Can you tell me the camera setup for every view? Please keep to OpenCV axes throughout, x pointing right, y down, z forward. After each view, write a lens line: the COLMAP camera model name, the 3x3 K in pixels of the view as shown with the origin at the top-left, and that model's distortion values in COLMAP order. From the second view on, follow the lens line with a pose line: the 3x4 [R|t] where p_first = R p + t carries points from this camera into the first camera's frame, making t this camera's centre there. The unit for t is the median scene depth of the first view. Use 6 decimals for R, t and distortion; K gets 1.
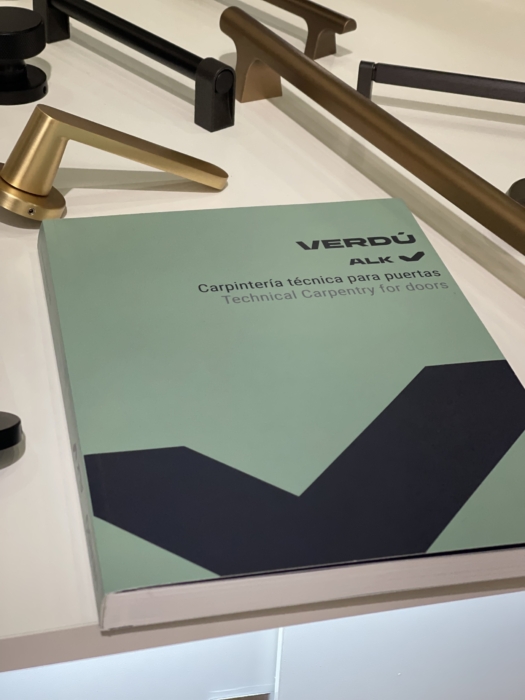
lens RADIAL K [[1312.5, 0, 262.8], [0, 1312.5, 350.1], [0, 0, 1]] dist [0.146097, 0.000000]
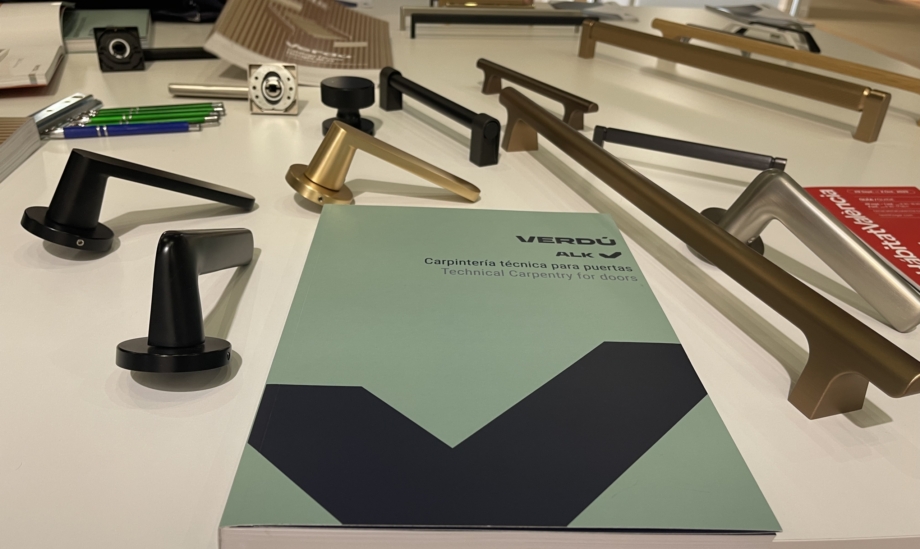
lens RADIAL K [[701.6, 0, 463.0], [0, 701.6, 272.0], [0, 0, 1]] dist [0.057691, -0.000689]
pose [[0.982636, 0.089576, -0.162488, 0.087075], [-0.107546, 0.988599, -0.105383, 0.026177], [0.151196, 0.121028, 0.981067, 0.353957]]
